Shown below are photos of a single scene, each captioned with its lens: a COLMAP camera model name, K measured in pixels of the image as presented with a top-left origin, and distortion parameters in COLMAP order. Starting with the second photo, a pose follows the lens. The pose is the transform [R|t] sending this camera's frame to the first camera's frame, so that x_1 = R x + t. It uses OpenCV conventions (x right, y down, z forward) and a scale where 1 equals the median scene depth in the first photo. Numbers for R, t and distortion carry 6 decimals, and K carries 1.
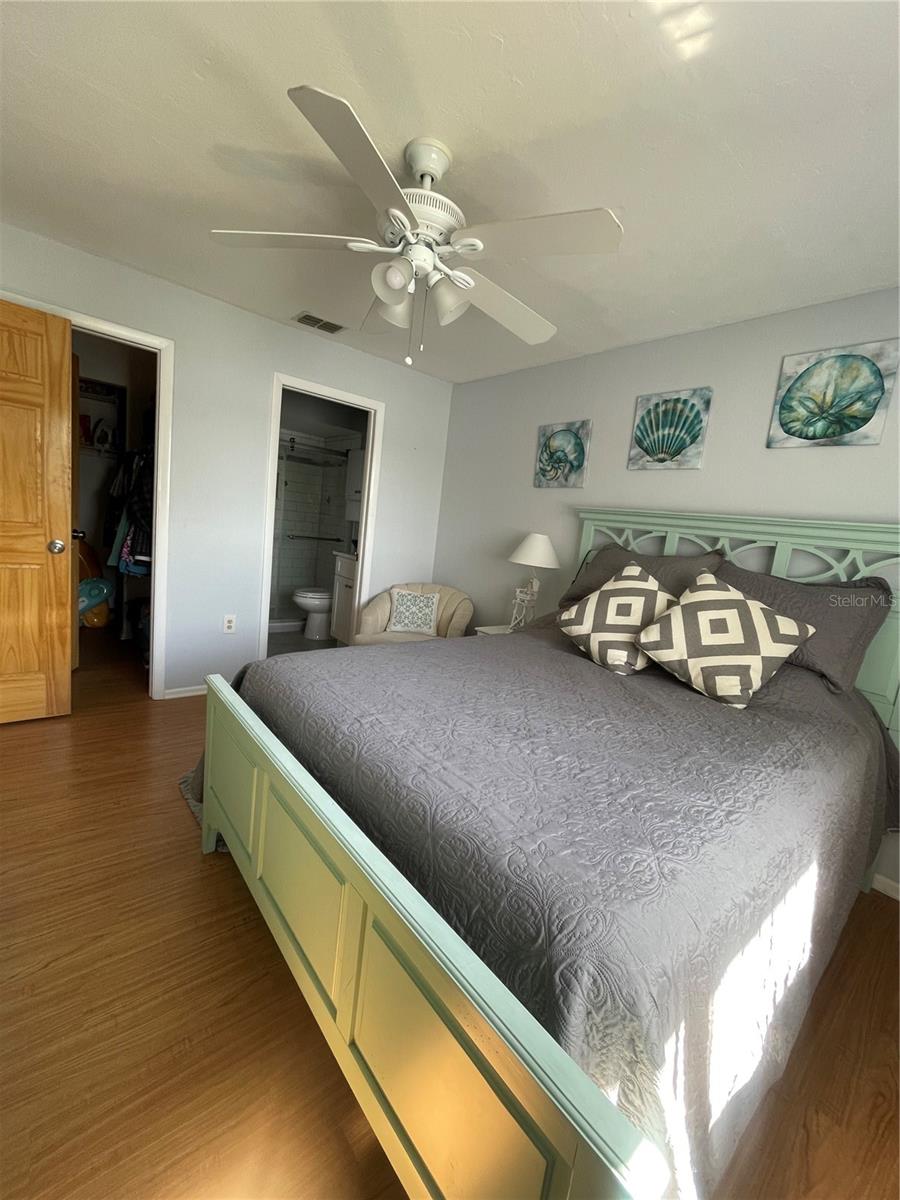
lens RADIAL K [[484.5, 0, 450.4], [0, 484.5, 597.0], [0, 0, 1]] dist [-0.005018, 0.000741]
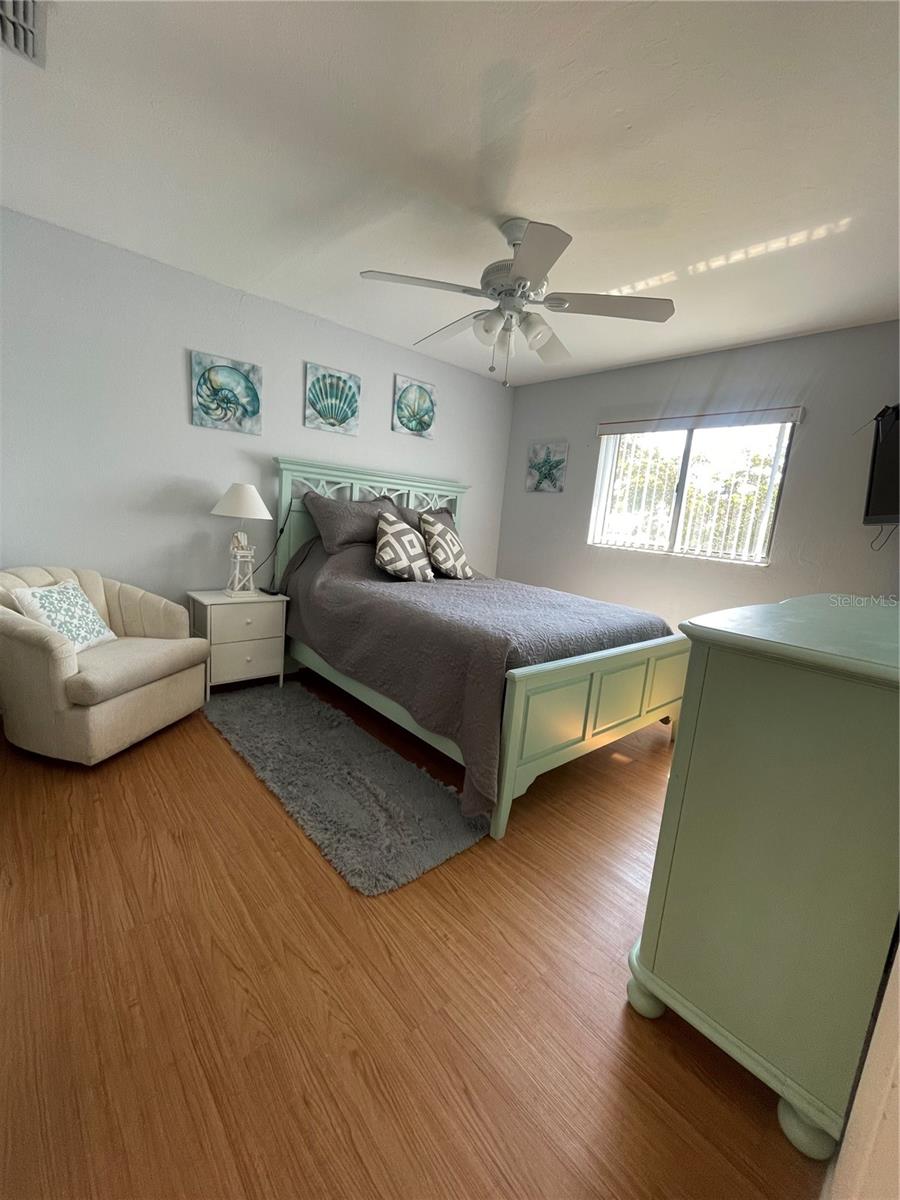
lens RADIAL K [[484.5, 0, 450.4], [0, 484.5, 597.0], [0, 0, 1]] dist [-0.005018, 0.000741]
pose [[-0.010766, -0.279700, 0.960027, -0.921968], [0.063512, 0.957953, 0.279808, -0.186274], [-0.997923, 0.063986, 0.007451, 0.717141]]
